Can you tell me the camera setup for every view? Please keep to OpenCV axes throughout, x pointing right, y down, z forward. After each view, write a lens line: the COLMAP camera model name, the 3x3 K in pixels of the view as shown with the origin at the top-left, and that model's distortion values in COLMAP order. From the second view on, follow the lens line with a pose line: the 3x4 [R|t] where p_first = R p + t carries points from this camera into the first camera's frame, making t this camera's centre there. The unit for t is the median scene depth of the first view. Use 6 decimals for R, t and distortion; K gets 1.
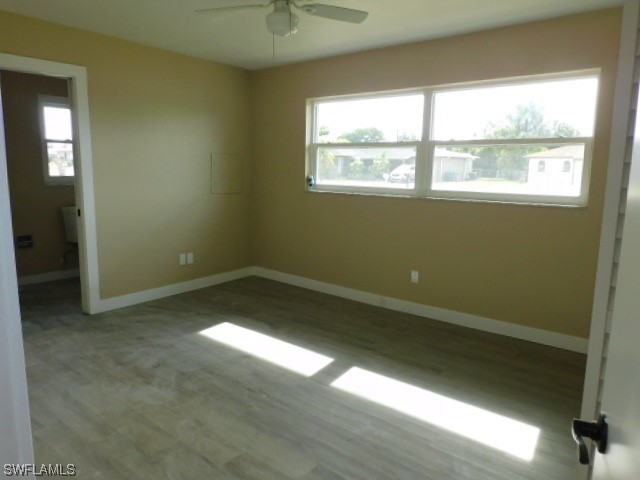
lens RADIAL K [[455.1, 0, 321.0], [0, 455.1, 241.6], [0, 0, 1]] dist [-0.005157, 0.000002]
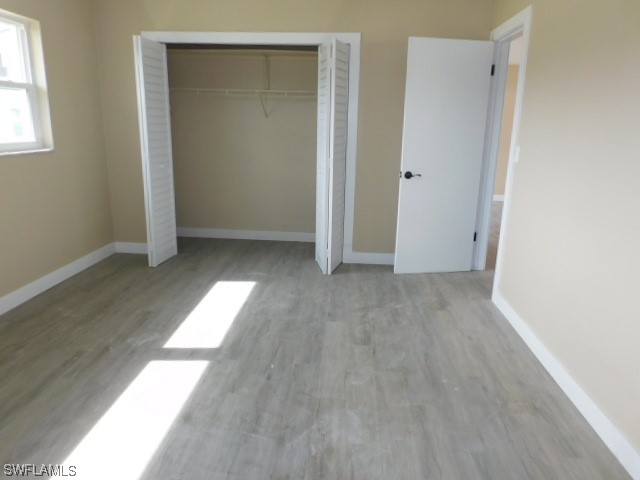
lens RADIAL K [[455.1, 0, 321.0], [0, 455.1, 241.6], [0, 0, 1]] dist [-0.005157, 0.000002]
pose [[-0.577713, -0.234998, 0.781680, -0.905091], [0.093513, 0.932299, 0.349391, -0.240474], [-0.810865, 0.274945, -0.516626, 1.387675]]
